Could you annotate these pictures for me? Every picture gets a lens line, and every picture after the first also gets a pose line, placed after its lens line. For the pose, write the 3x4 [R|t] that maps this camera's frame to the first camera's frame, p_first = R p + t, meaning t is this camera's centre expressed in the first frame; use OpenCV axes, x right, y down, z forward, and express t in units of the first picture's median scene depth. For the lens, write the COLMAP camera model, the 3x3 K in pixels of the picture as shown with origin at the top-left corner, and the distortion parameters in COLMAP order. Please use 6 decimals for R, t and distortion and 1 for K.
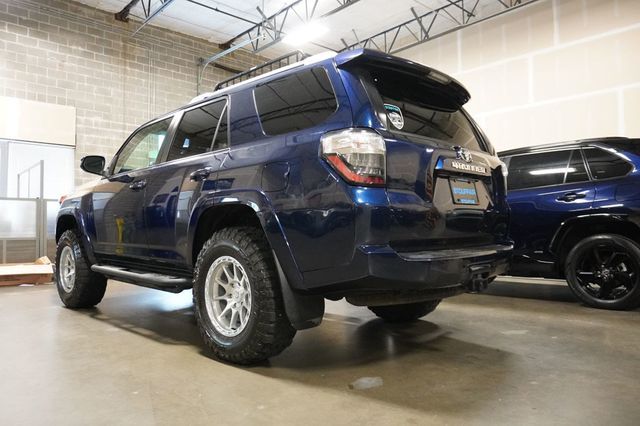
lens RADIAL K [[469.1, 0, 319.1], [0, 469.1, 211.7], [0, 0, 1]] dist [0.006295, 0.003374]
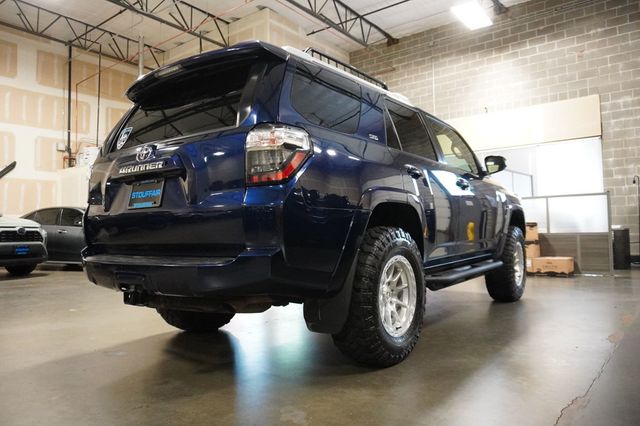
lens RADIAL K [[469.1, 0, 318.9], [0, 469.1, 213.0], [0, 0, 1]] dist [0.006295, 0.003374]
pose [[0.176380, -0.038093, -0.983585, 0.298772], [0.057260, 0.997956, -0.028382, 0.009349], [0.982655, -0.051314, 0.178201, 0.273170]]
